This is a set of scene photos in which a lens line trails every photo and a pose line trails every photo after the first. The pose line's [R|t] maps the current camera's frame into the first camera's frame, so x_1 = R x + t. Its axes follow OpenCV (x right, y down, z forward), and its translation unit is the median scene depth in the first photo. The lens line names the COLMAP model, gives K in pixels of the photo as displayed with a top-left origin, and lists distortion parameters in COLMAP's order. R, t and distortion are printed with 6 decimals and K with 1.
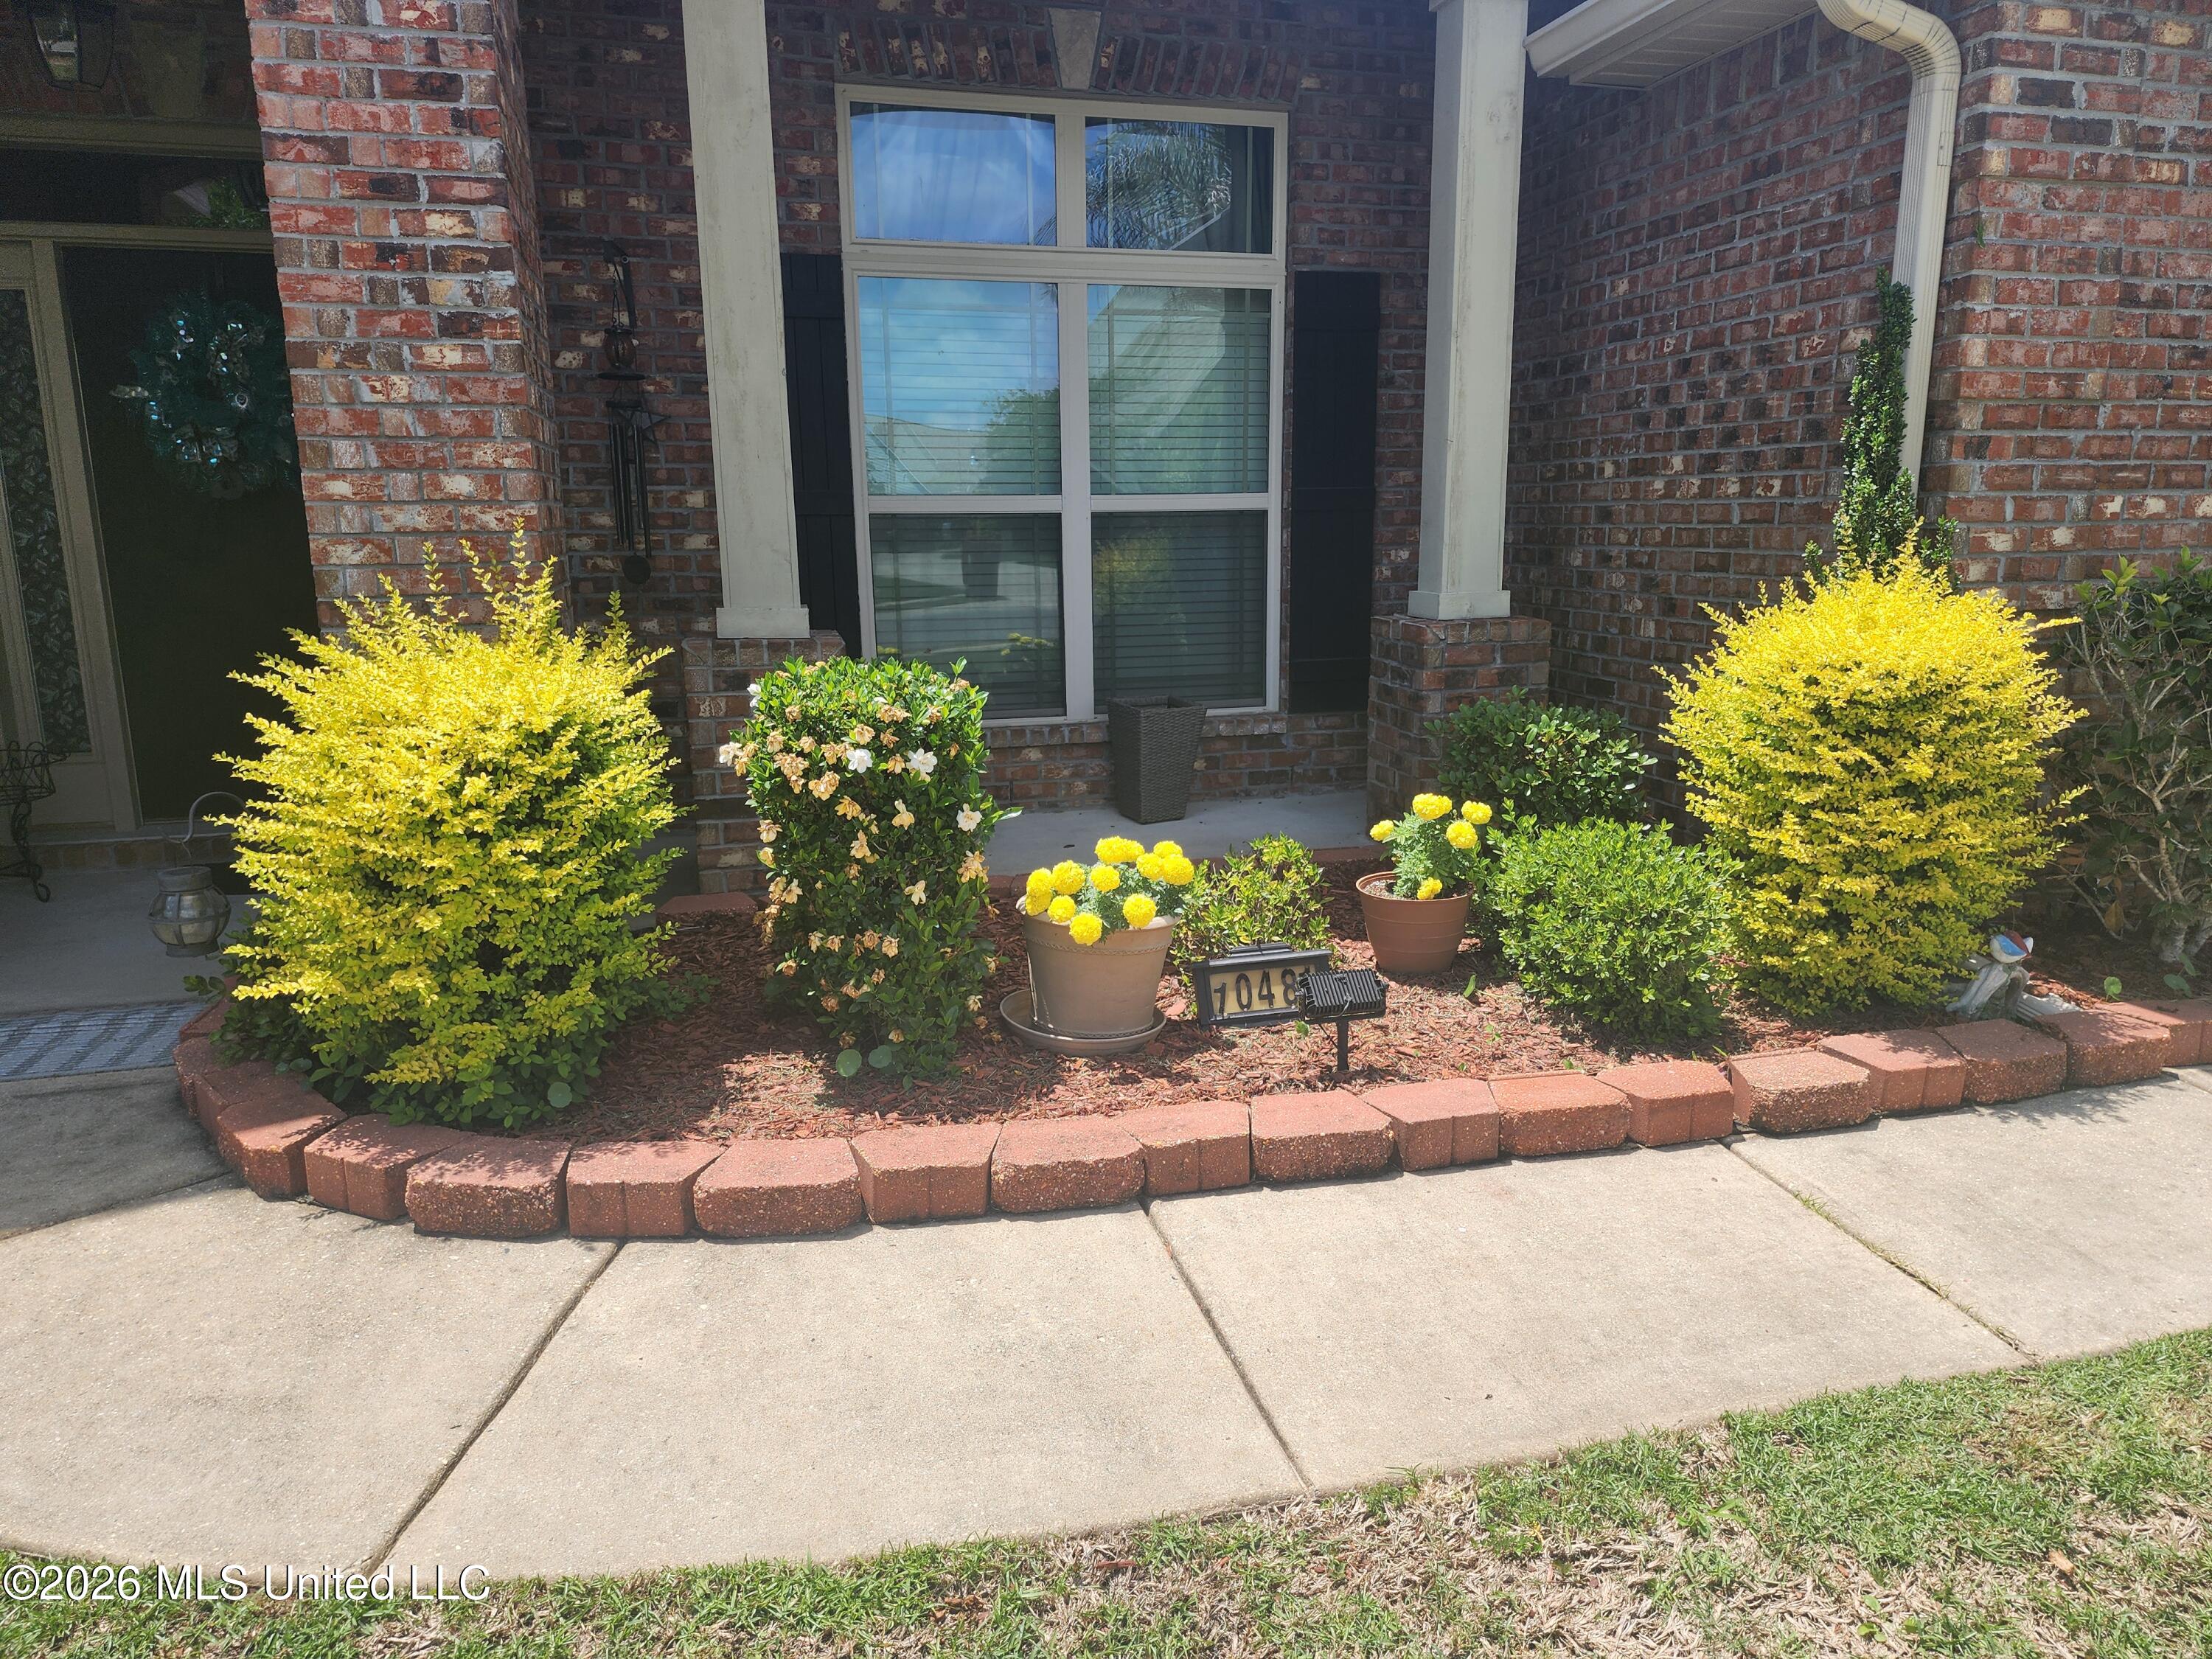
lens RADIAL K [[1472.8, 0, 1120.9], [0, 1472.8, 808.0], [0, 0, 1]] dist [0.063199, -0.049241]
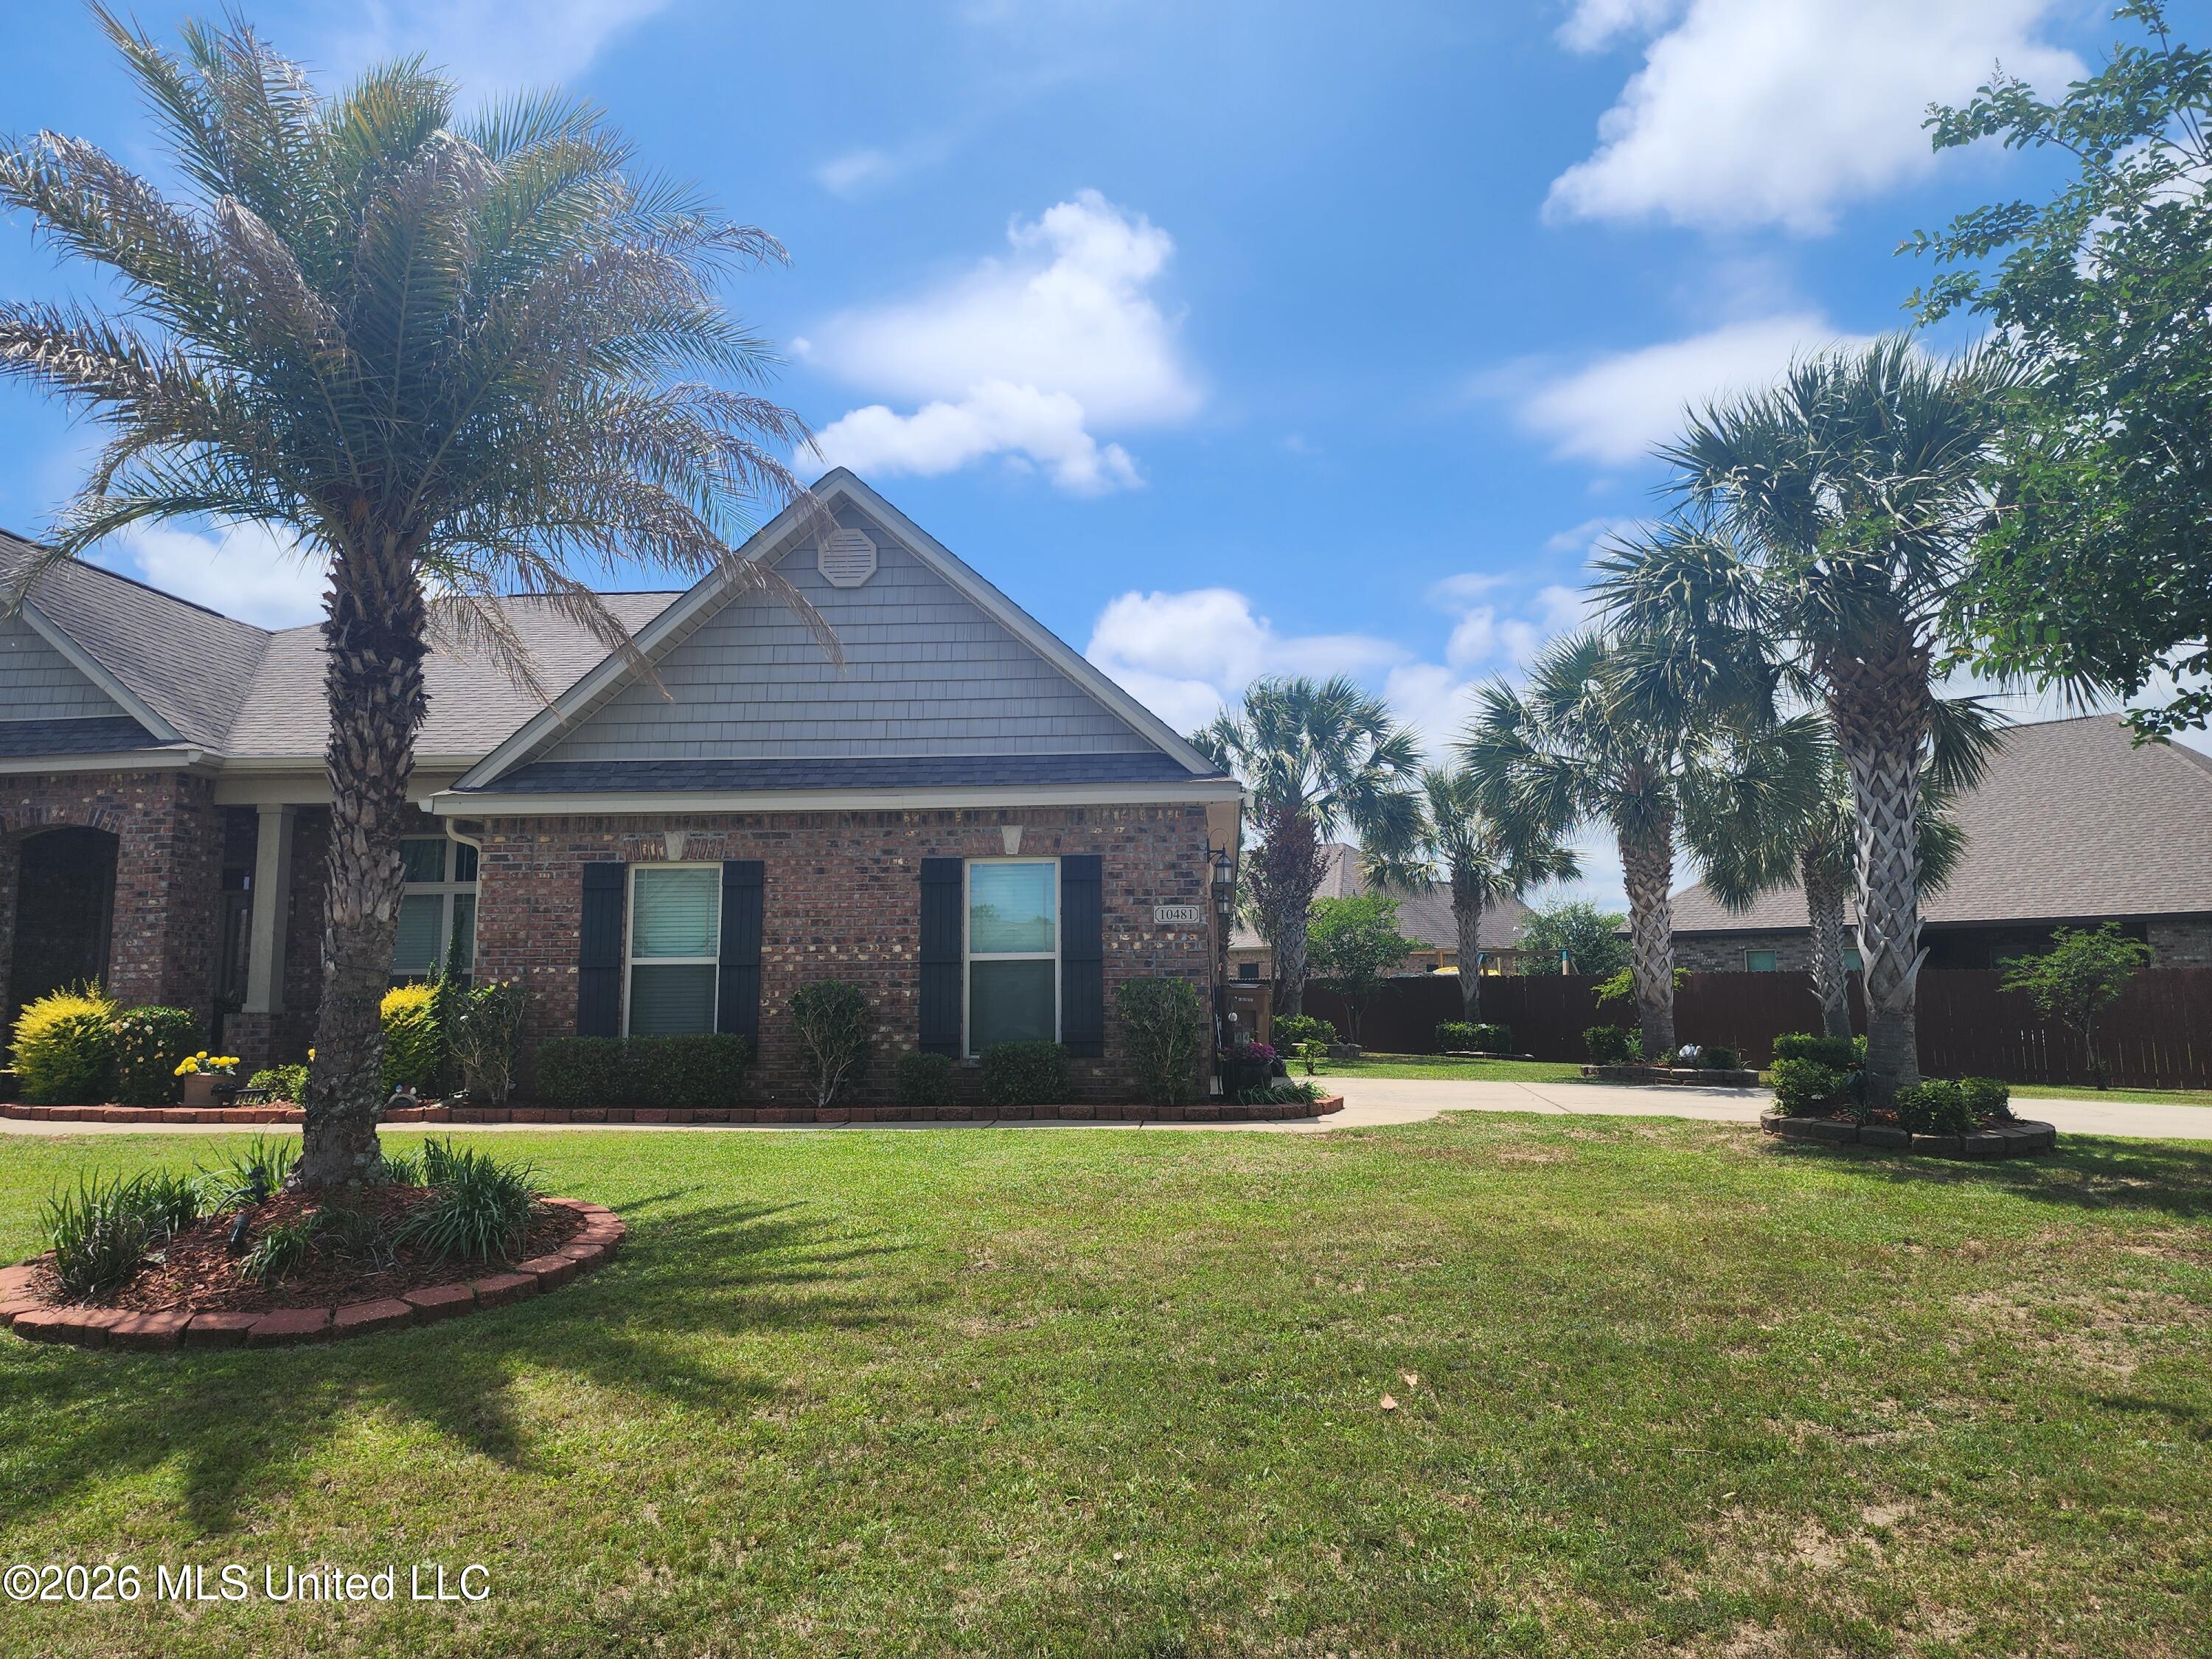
lens RADIAL K [[1472.8, 0, 1157.3], [0, 1472.8, 807.9], [0, 0, 1]] dist [0.063199, -0.049241]
pose [[0.947168, -0.038686, -0.318395, 3.233059], [-0.064105, 0.949836, -0.306107, 0.403629], [0.314265, 0.310346, 0.897175, -1.743757]]
